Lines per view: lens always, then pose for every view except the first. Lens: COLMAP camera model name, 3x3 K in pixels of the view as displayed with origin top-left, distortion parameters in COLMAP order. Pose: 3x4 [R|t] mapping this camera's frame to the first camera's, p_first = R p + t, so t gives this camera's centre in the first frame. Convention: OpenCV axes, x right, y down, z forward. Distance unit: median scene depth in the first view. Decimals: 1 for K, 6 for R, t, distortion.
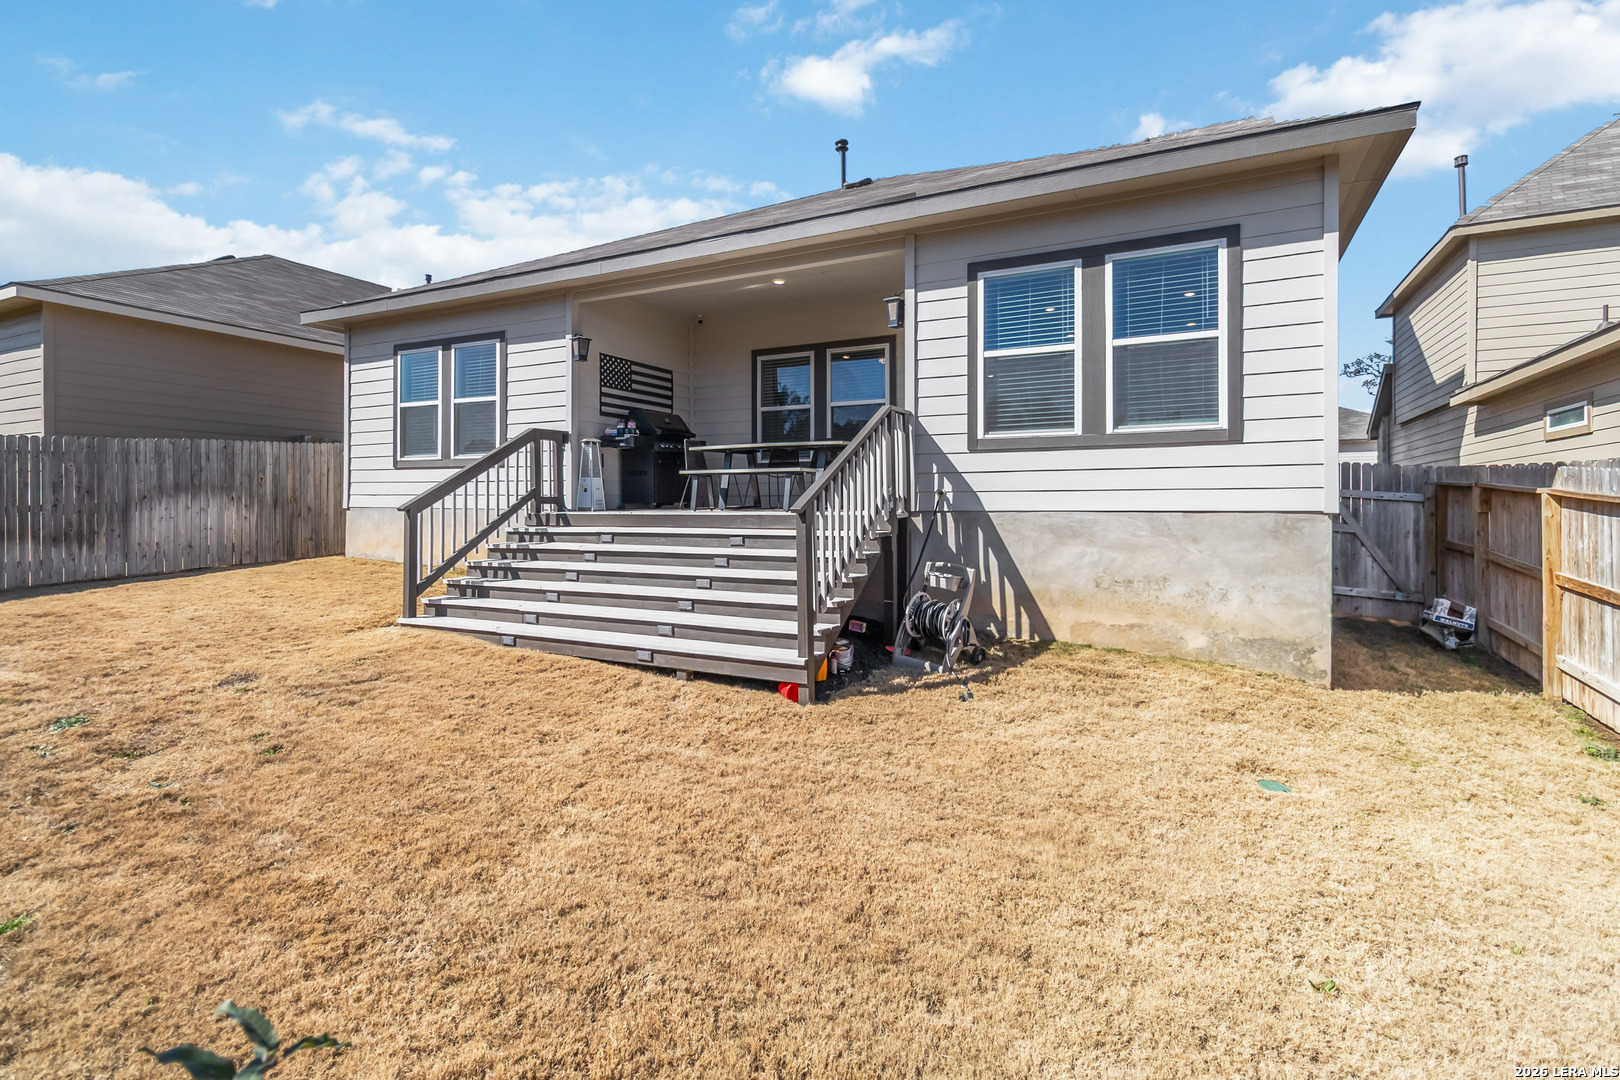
lens RADIAL K [[765.3, 0, 809.6], [0, 765.3, 497.4], [0, 0, 1]] dist [0.000584, 0.002415]
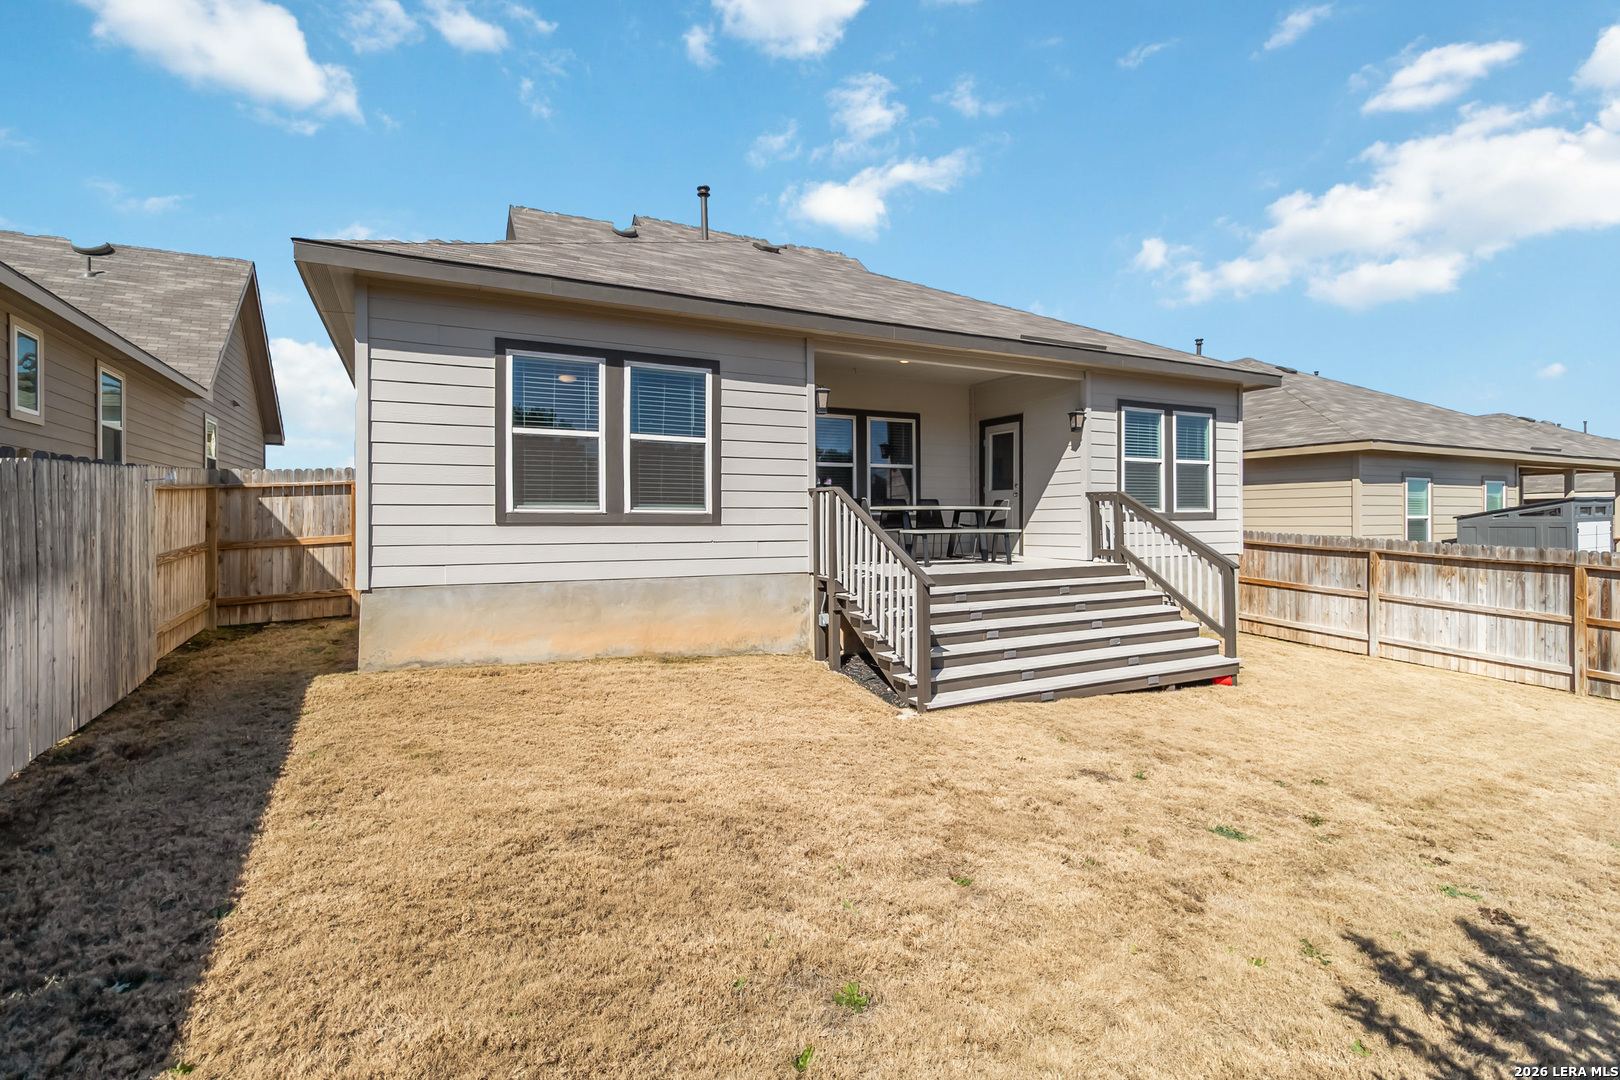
lens RADIAL K [[765.3, 0, 808.6], [0, 765.3, 527.1], [0, 0, 1]] dist [0.000584, 0.002415]
pose [[0.583894, -0.011593, 0.811747, -1.476082], [-0.001591, 0.999880, 0.015424, -0.073143], [-0.811829, -0.010297, 0.583805, 0.631154]]
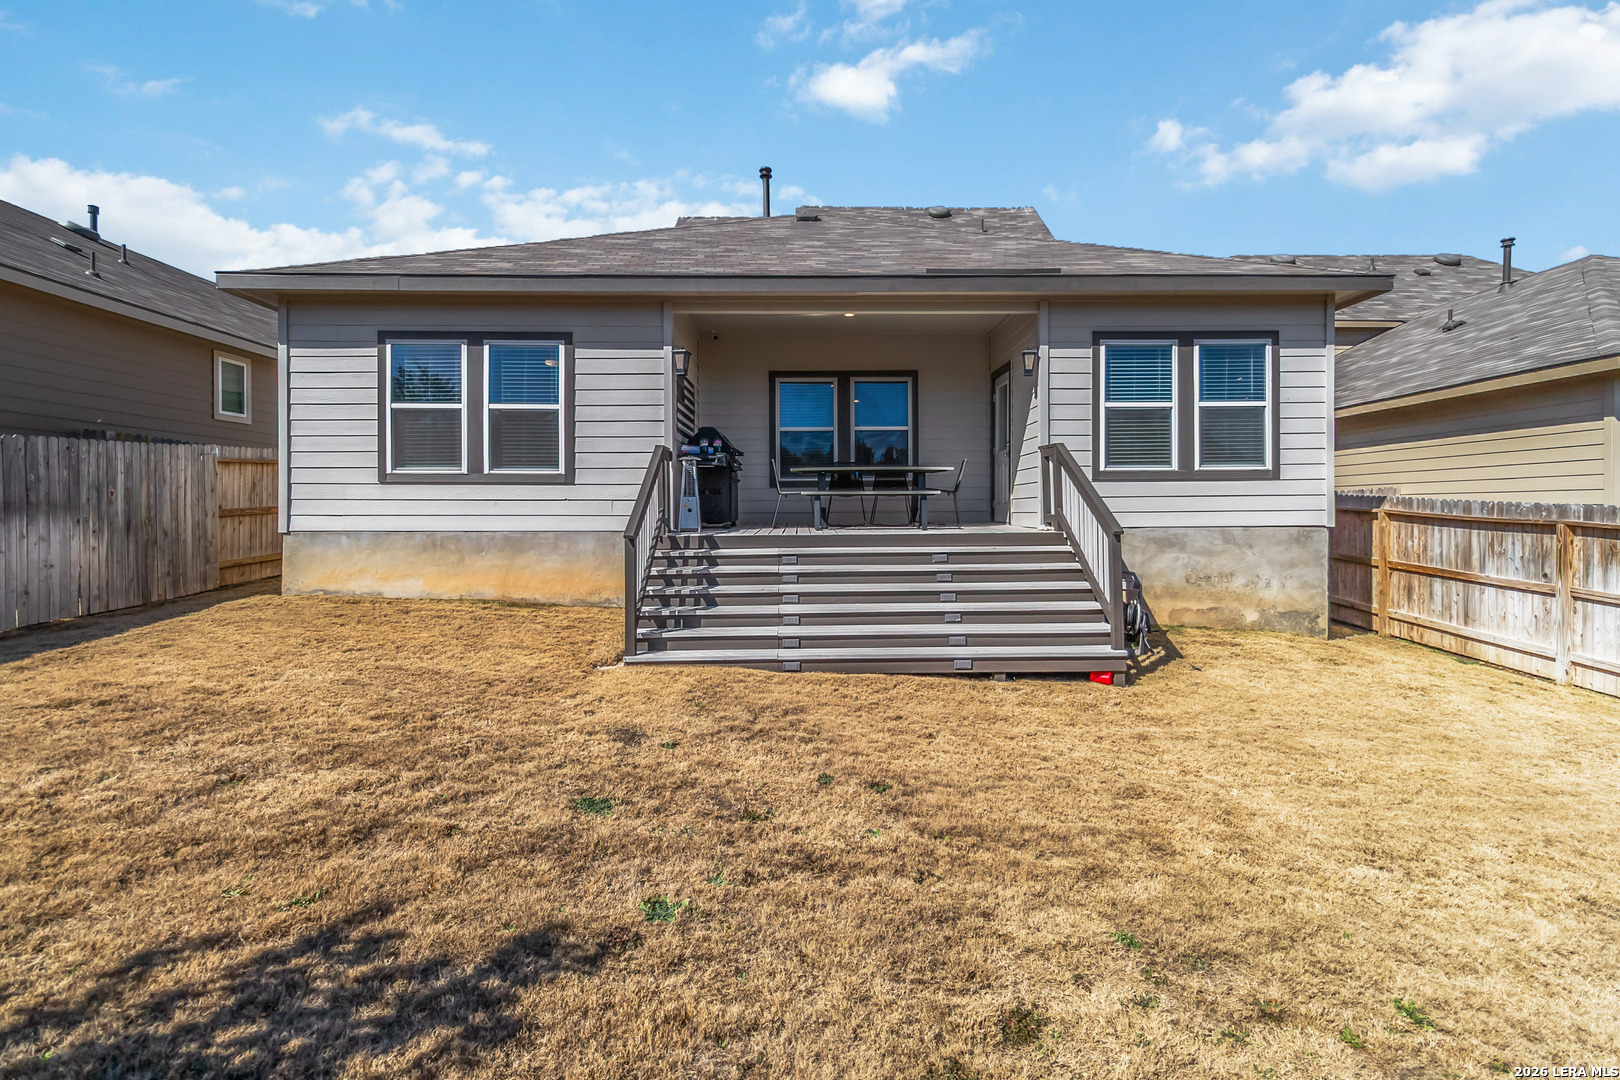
lens RADIAL K [[765.3, 0, 810.2], [0, 765.3, 510.5], [0, 0, 1]] dist [0.000584, 0.002415]
pose [[0.883556, -0.006300, 0.468282, -0.831319], [0.001714, 0.999946, 0.010218, -0.025624], [-0.468322, -0.008226, 0.883520, 0.108486]]
